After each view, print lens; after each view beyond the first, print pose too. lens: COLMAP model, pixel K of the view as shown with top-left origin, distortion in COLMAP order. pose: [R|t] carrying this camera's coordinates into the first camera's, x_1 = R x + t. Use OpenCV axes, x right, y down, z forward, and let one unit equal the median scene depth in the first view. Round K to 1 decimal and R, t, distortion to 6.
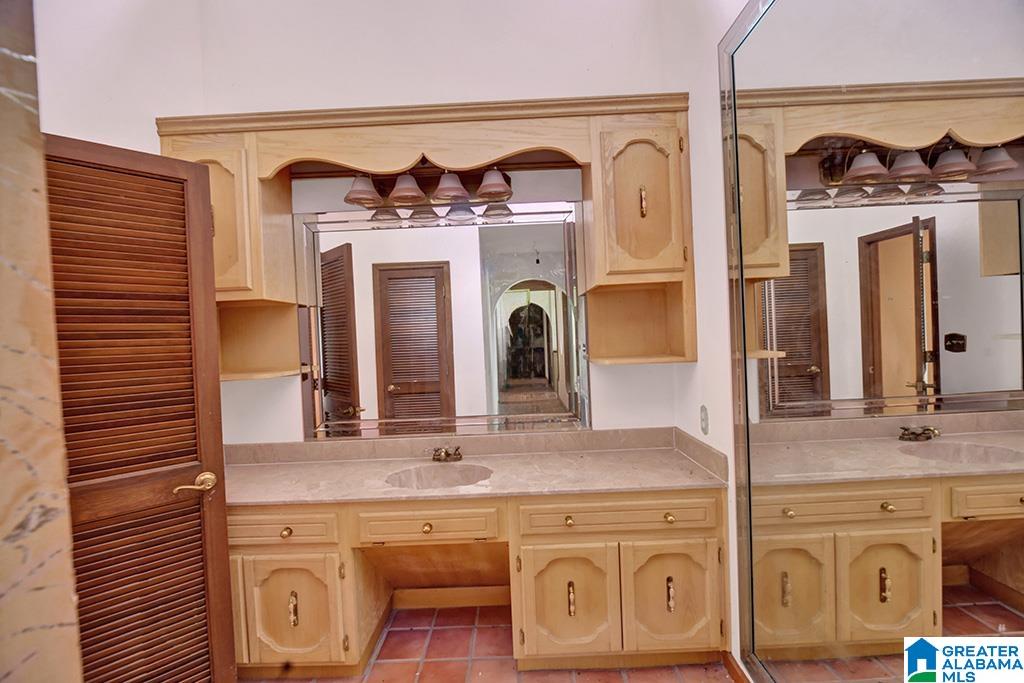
lens RADIAL K [[446.1, 0, 521.0], [0, 446.1, 341.1], [0, 0, 1]] dist [-0.010238, -0.000868]
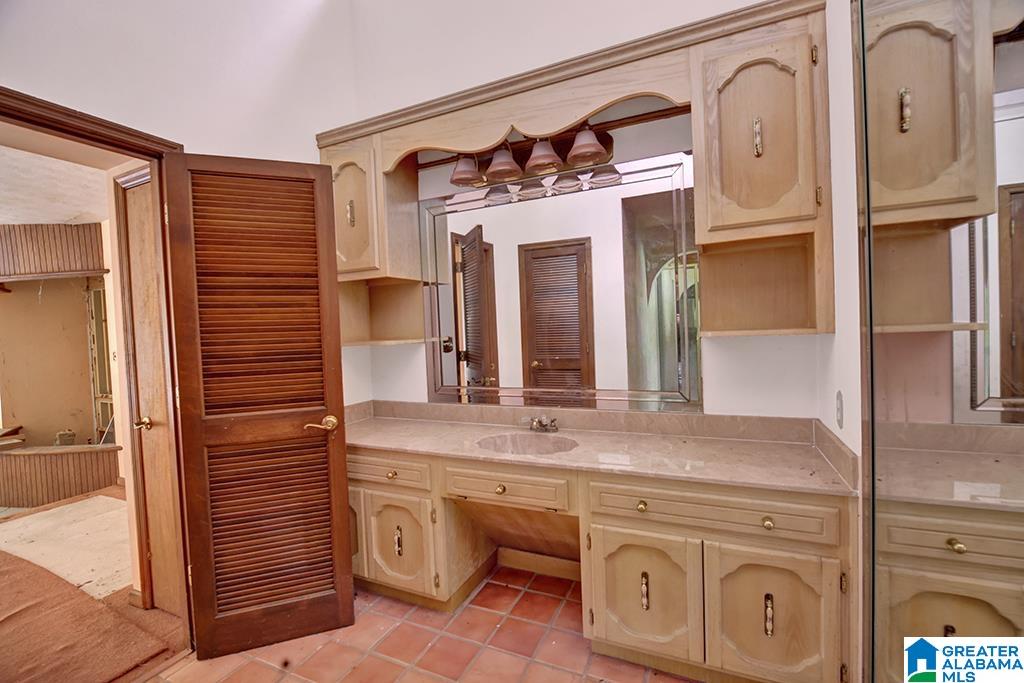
lens RADIAL K [[446.1, 0, 515.4], [0, 446.1, 339.1], [0, 0, 1]] dist [-0.010238, -0.000868]
pose [[0.911984, 0.016223, -0.409904, 0.211098], [-0.002430, 0.999414, 0.034148, 0.029401], [0.410218, -0.030146, 0.911489, 0.067180]]
